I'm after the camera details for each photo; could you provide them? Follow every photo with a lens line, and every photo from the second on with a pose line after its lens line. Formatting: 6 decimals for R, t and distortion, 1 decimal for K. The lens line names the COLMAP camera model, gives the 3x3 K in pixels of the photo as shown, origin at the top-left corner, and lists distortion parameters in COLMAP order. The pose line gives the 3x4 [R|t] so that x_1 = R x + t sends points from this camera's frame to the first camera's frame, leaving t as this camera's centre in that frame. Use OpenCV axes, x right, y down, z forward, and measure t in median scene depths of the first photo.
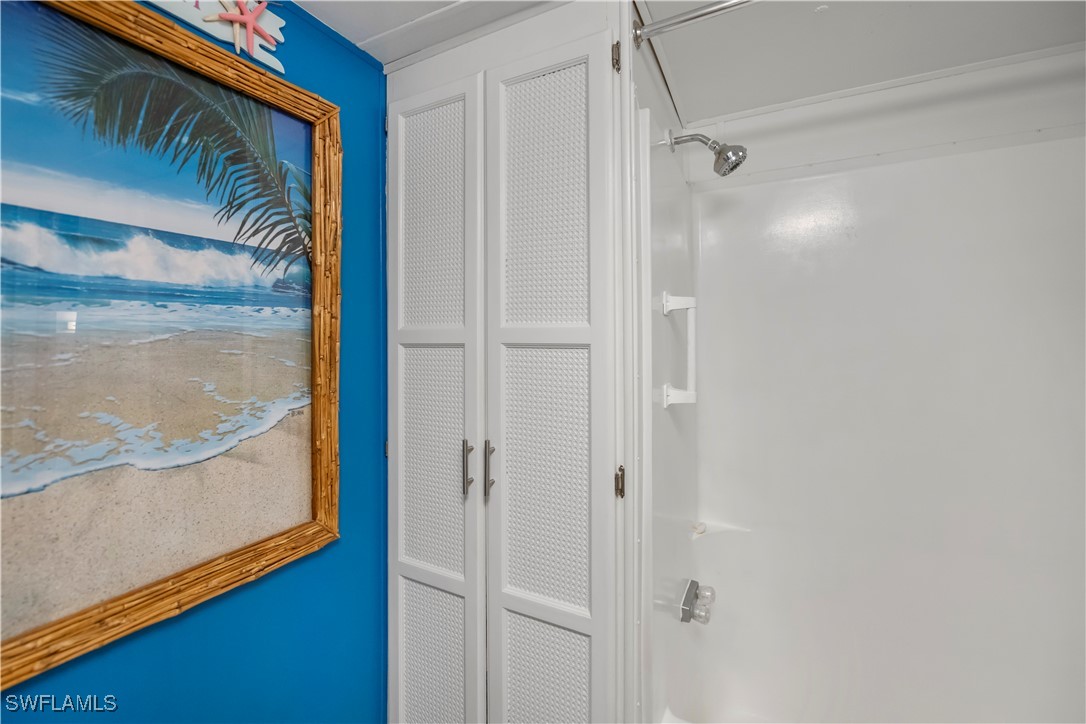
lens RADIAL K [[441.0, 0, 591.8], [0, 441.0, 340.9], [0, 0, 1]] dist [-0.007360, -0.003167]
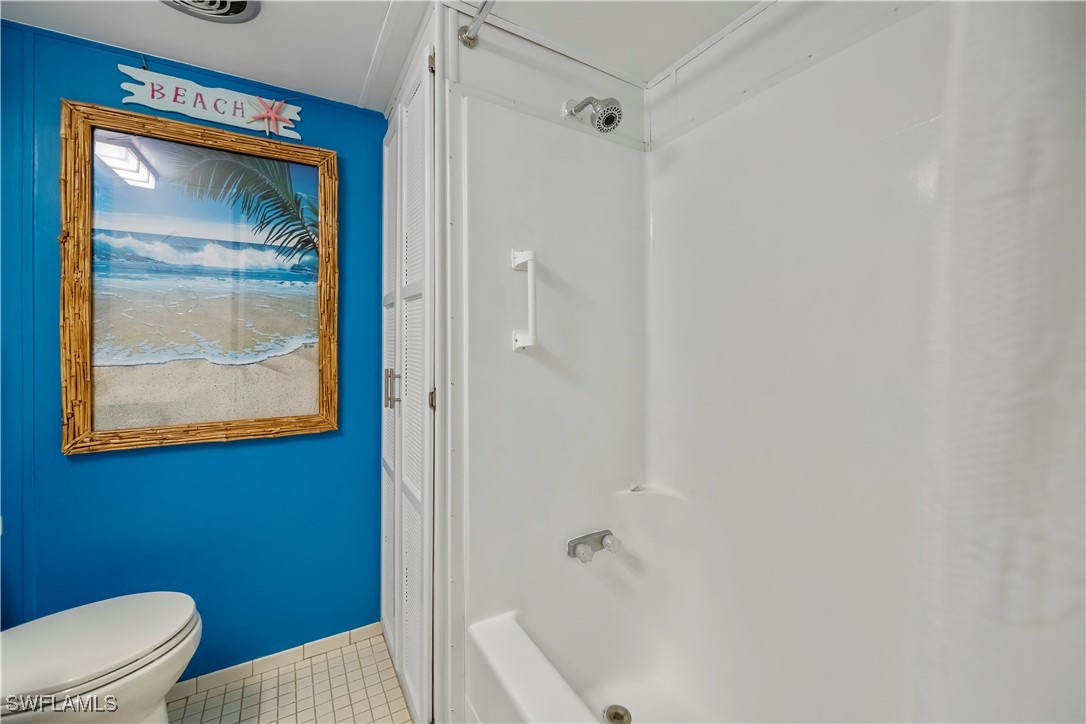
lens RADIAL K [[441.0, 0, 576.0], [0, 441.0, 343.8], [0, 0, 1]] dist [-0.007360, -0.003167]
pose [[0.856000, 0.002603, -0.516970, 1.335448], [0.001734, 0.999967, 0.007906, 0.187463], [0.516973, -0.007663, 0.855967, 0.151364]]
